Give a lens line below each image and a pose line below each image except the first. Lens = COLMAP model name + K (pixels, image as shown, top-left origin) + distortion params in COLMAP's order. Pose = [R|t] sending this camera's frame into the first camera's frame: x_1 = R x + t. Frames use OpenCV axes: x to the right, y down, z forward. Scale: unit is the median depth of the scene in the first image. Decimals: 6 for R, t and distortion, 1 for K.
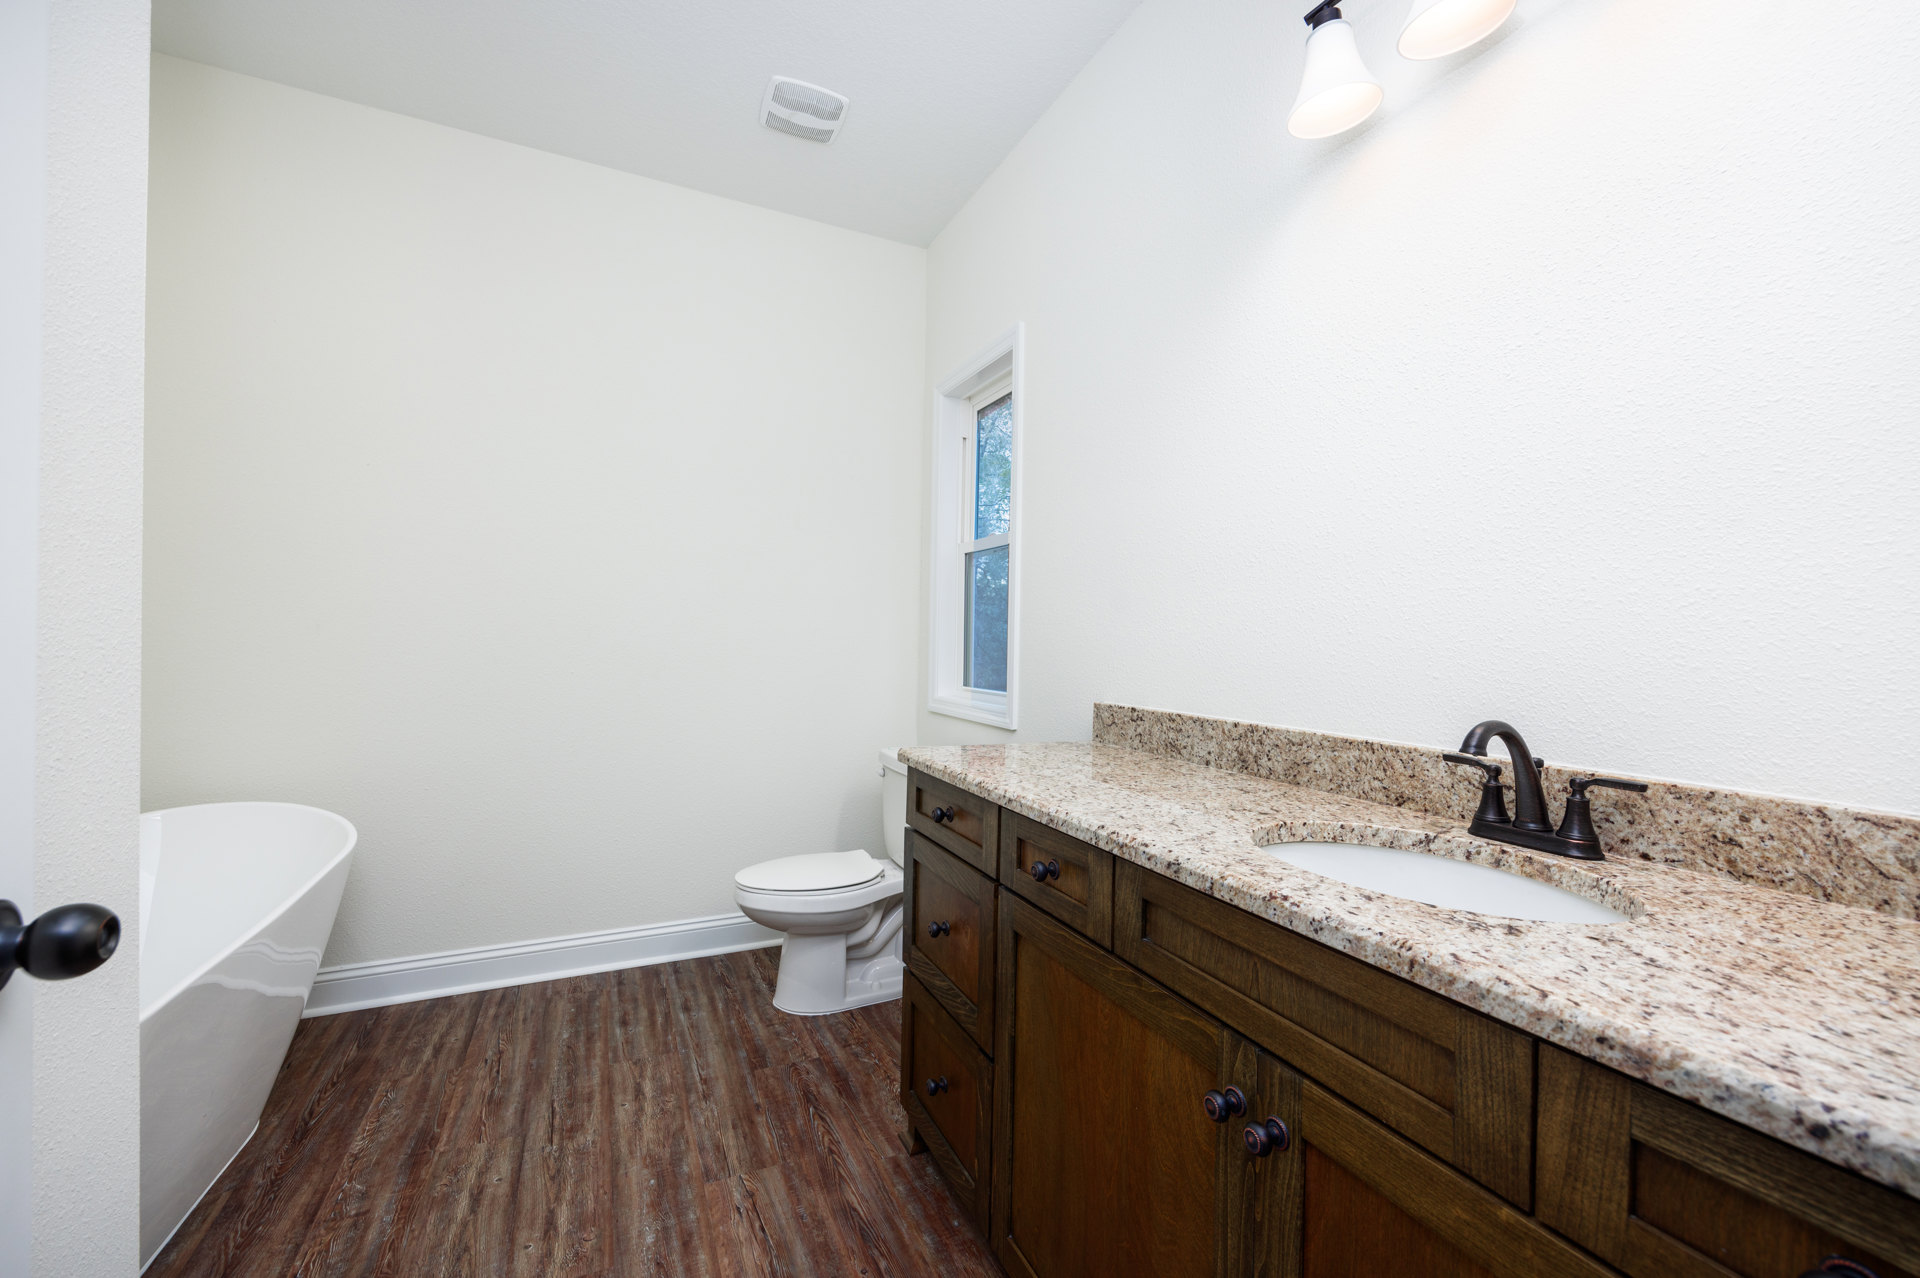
lens RADIAL K [[796.7, 0, 955.7], [0, 796.7, 641.3], [0, 0, 1]] dist [0.008875, 0.000491]
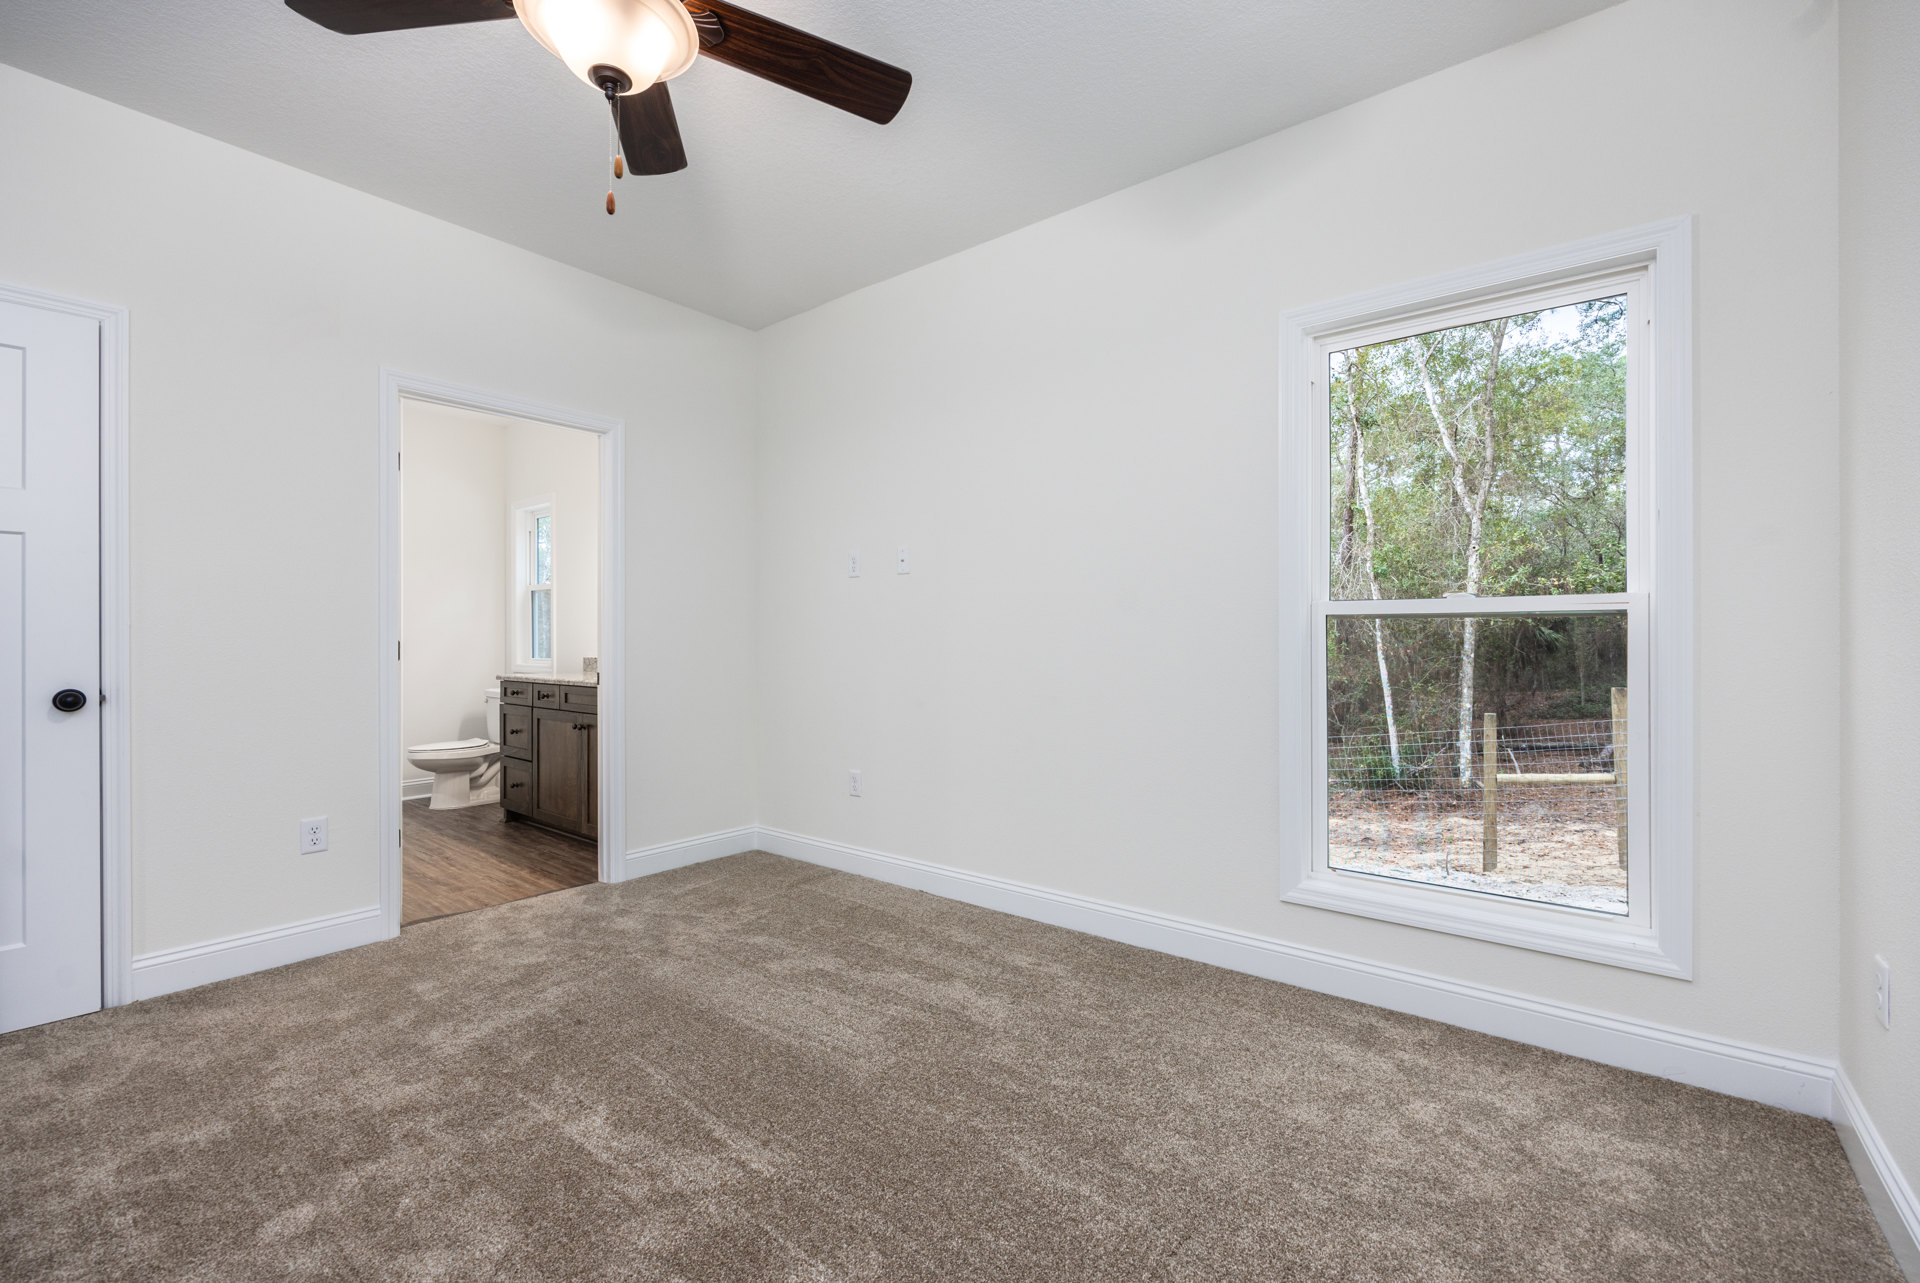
lens RADIAL K [[796.7, 0, 965.8], [0, 796.7, 643.3], [0, 0, 1]] dist [0.008875, 0.000491]
pose [[0.891301, -0.025057, 0.452719, 0.086895], [0.021285, 0.999683, 0.013425, 0.018908], [-0.452912, -0.002330, 0.891552, -1.499061]]
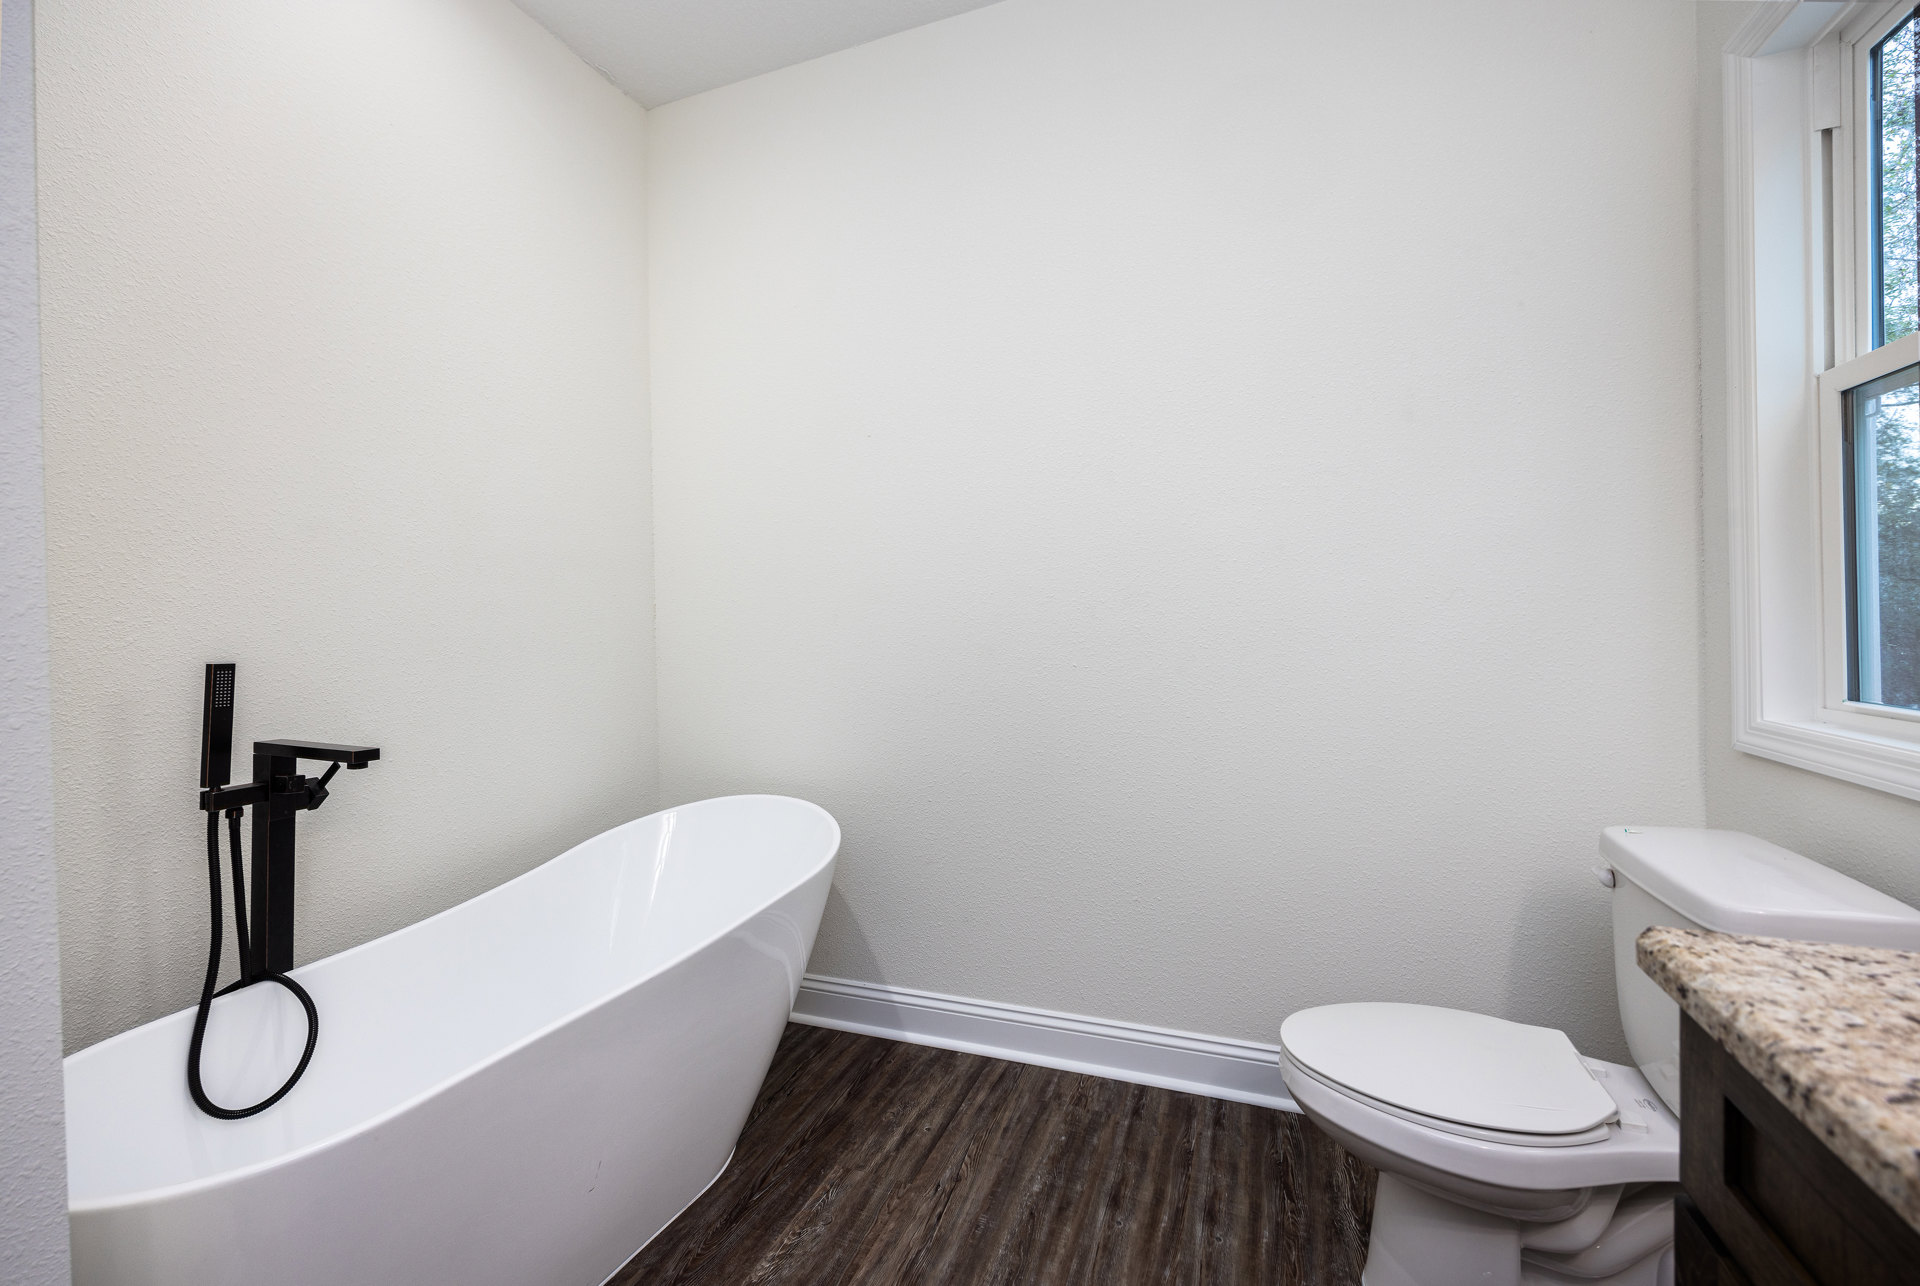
lens RADIAL K [[796.7, 0, 951.0], [0, 796.7, 638.1], [0, 0, 1]] dist [0.008875, 0.000491]
pose [[0.702490, -0.021475, -0.711369, -0.026512], [0.029467, 0.999565, -0.001076, 0.007861], [0.711083, -0.020206, 0.702818, 0.419326]]
